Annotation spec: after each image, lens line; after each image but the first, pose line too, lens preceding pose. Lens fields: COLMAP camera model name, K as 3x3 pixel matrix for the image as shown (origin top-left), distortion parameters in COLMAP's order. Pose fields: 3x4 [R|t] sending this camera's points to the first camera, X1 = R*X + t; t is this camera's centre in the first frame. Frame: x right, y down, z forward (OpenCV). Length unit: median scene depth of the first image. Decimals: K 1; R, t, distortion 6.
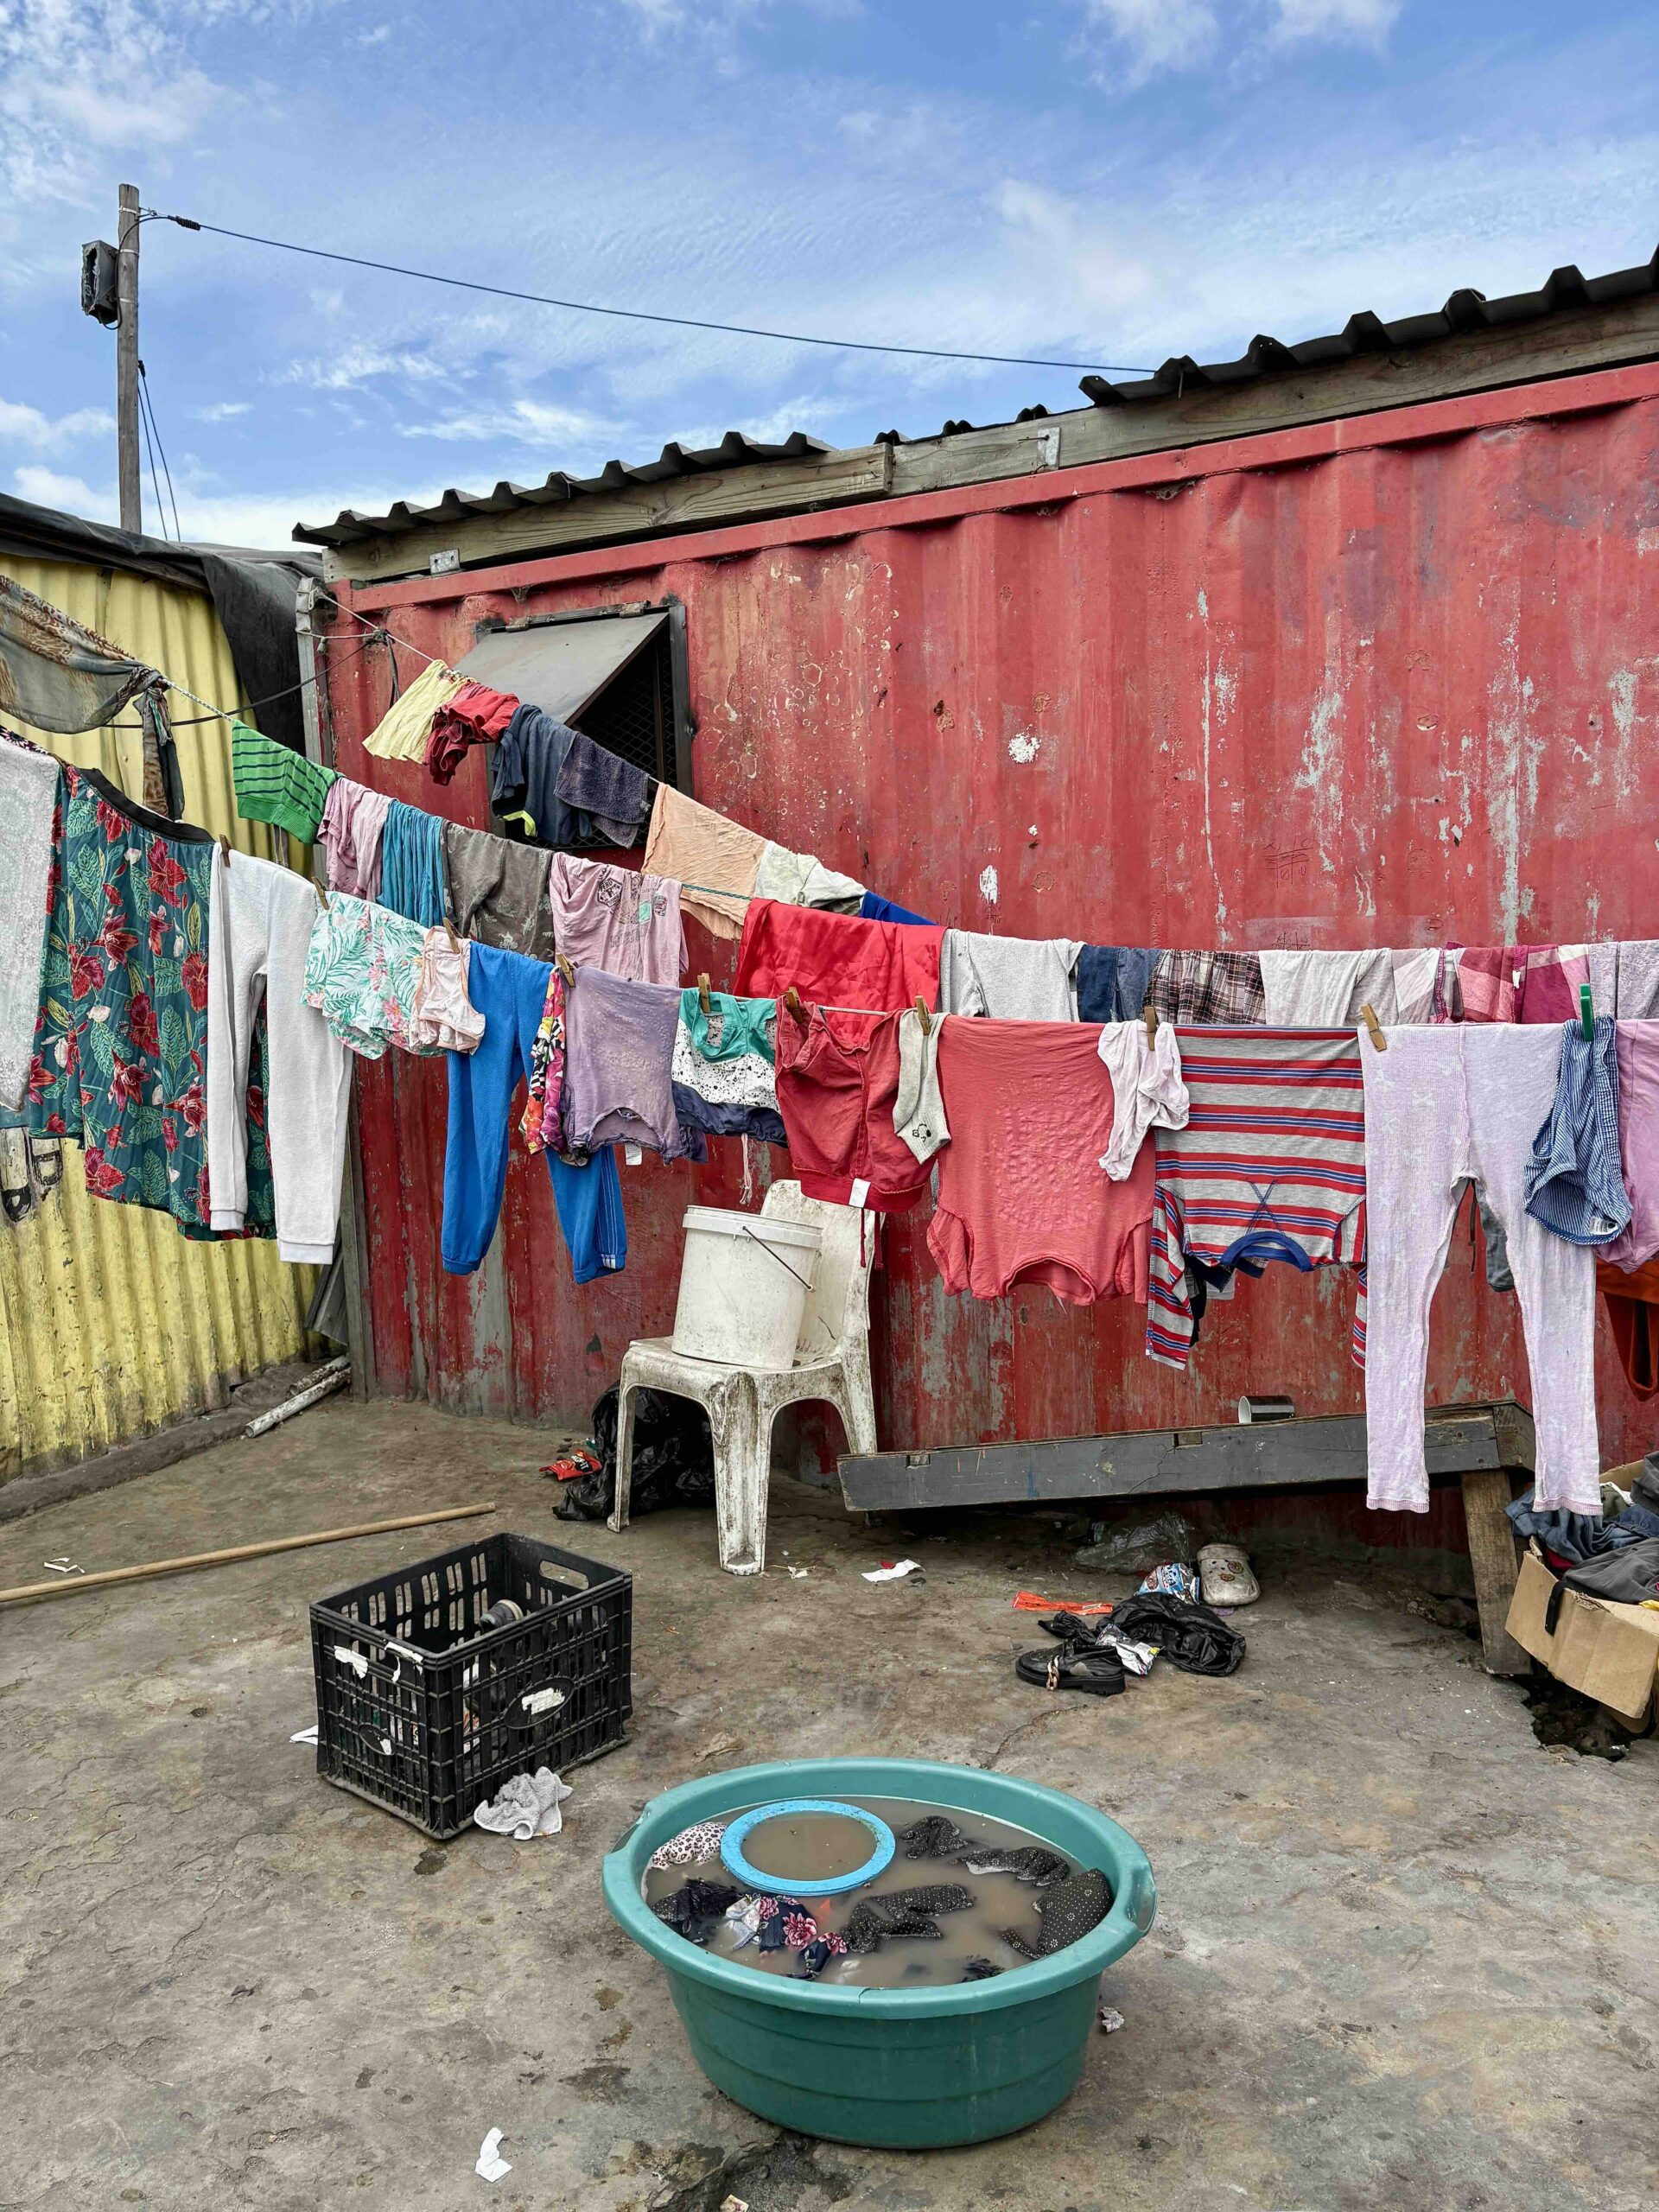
lens RADIAL K [[1669.4, 0, 829.5], [0, 1669.4, 1106.0], [0, 0, 1]] dist [0.155204, -0.002174]
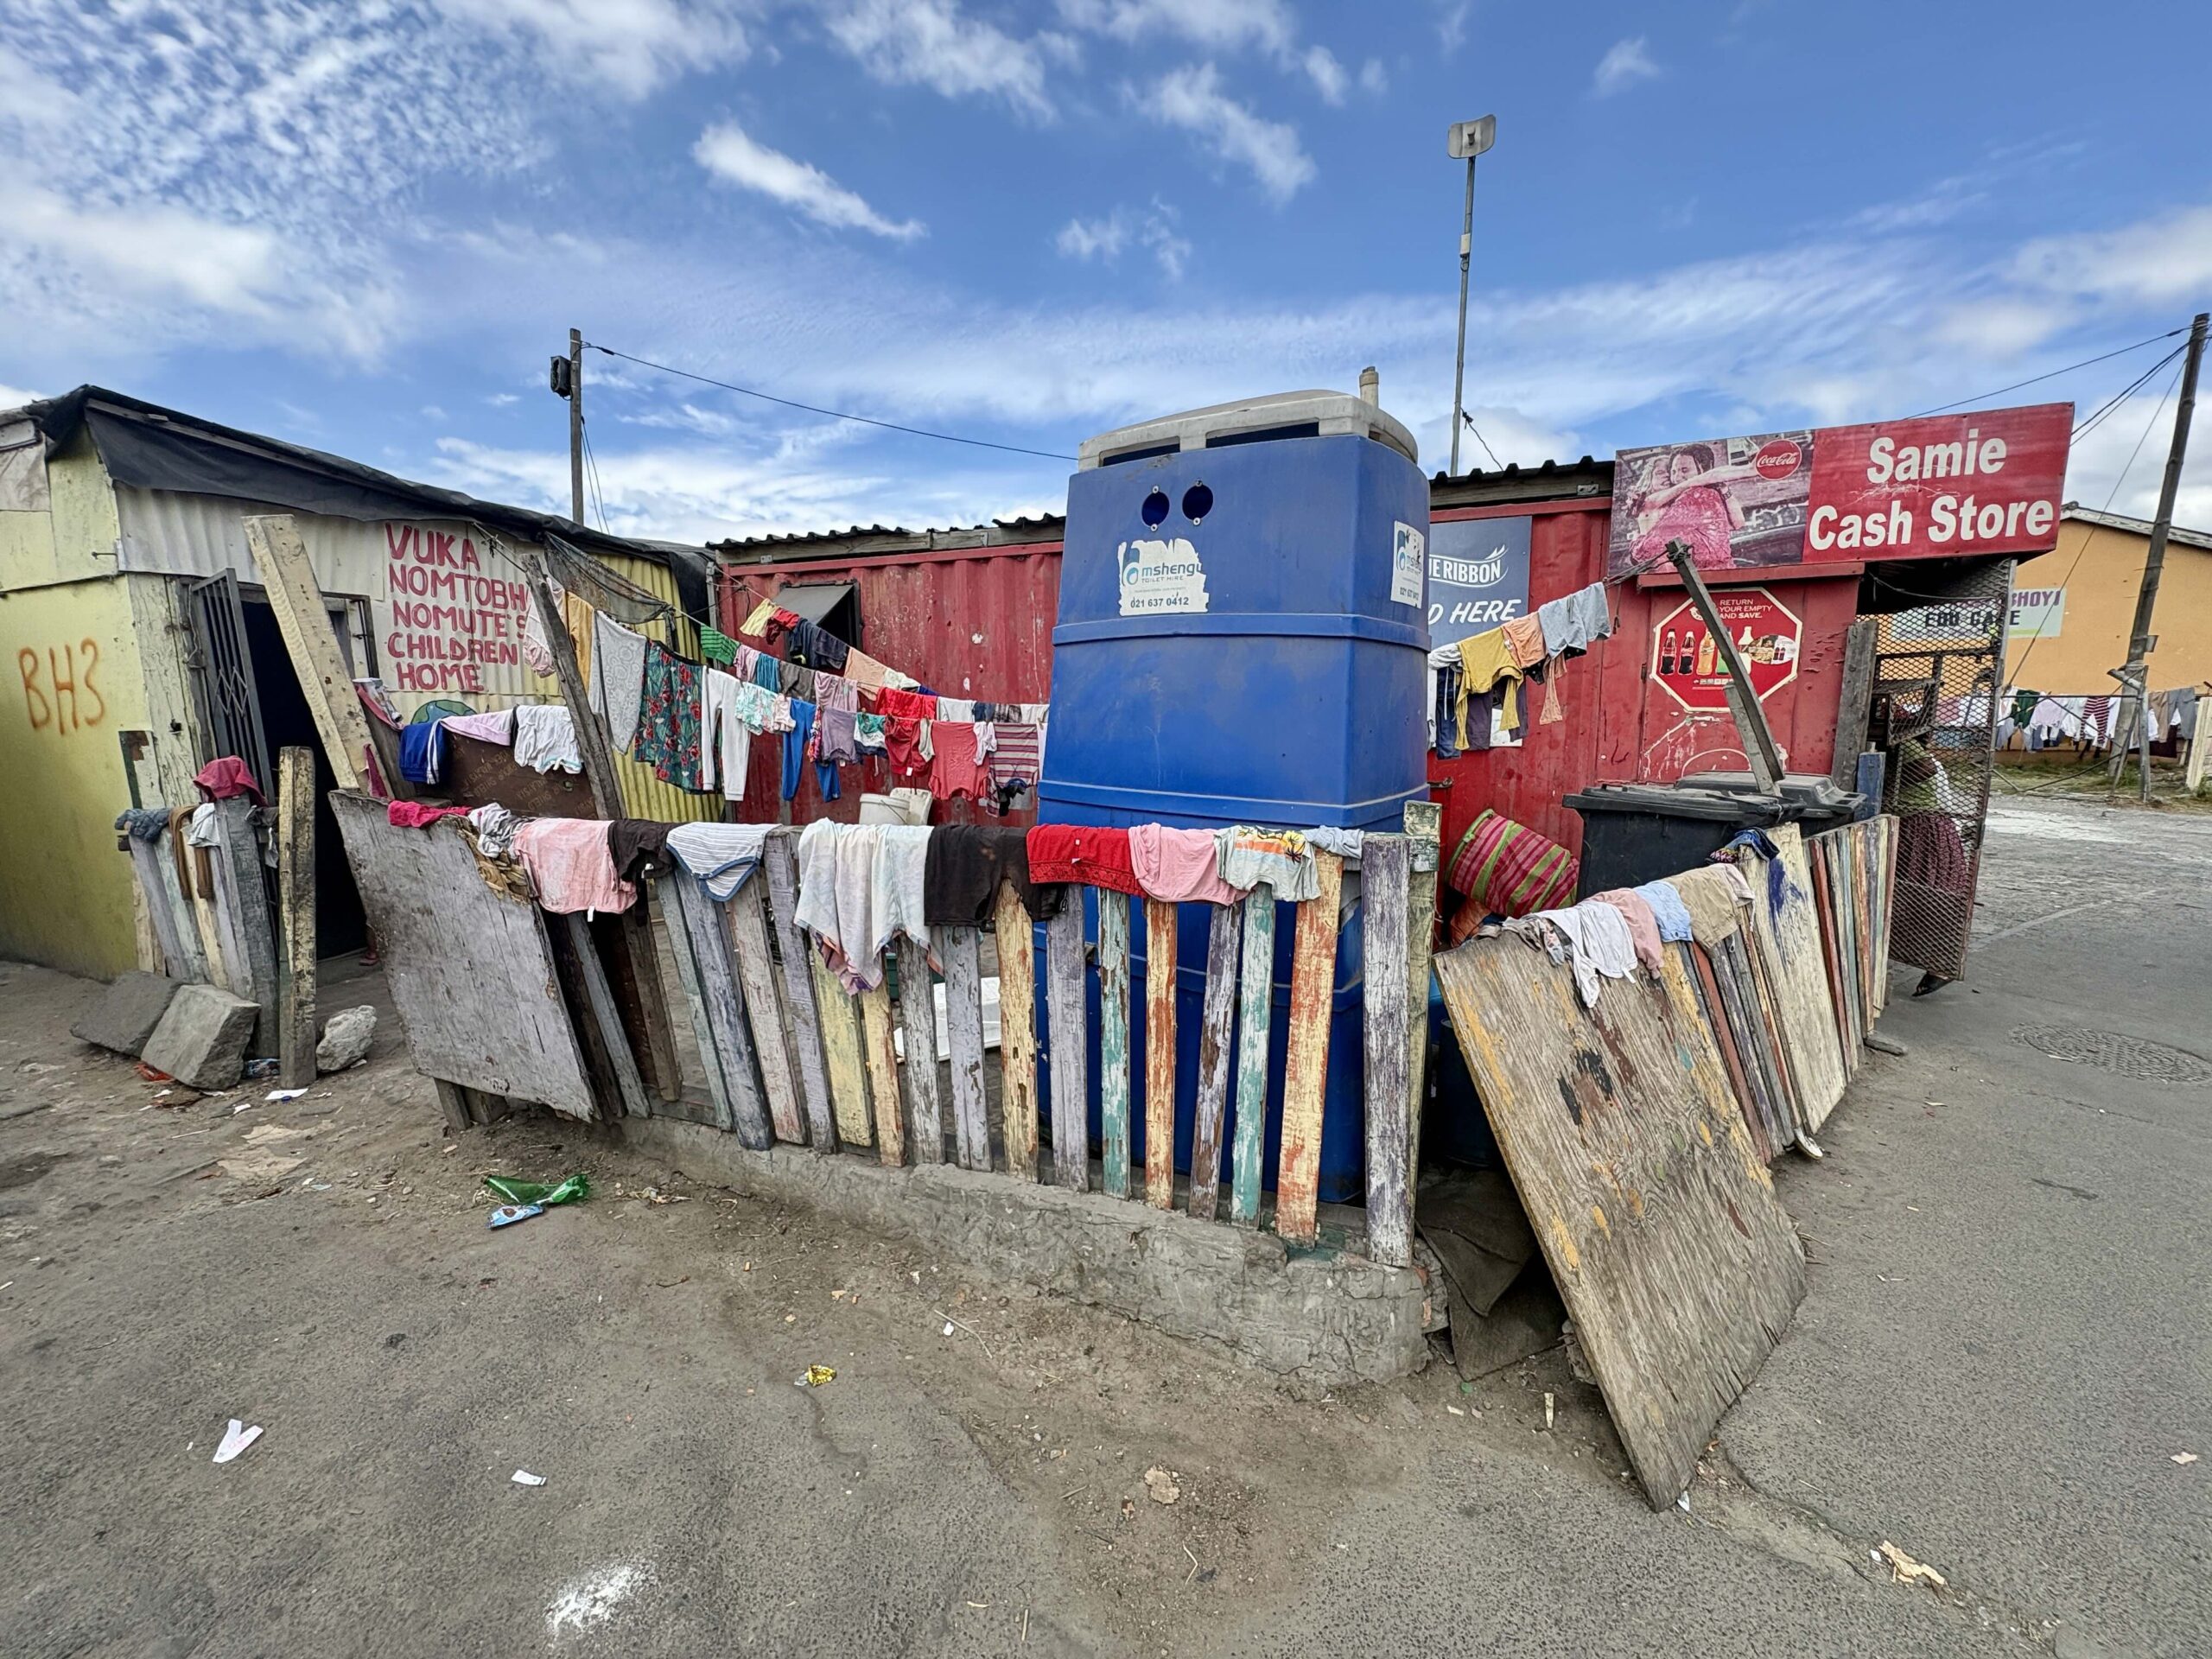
lens RADIAL K [[890.3, 0, 1065.2], [0, 890.3, 800.9], [0, 0, 1]] dist [0.103083, 0.000038]
pose [[0.990934, 0.001156, 0.134348, 0.064535], [-0.000920, 0.999998, -0.001814, 0.083850], [-0.134350, 0.001674, 0.990933, -0.643061]]
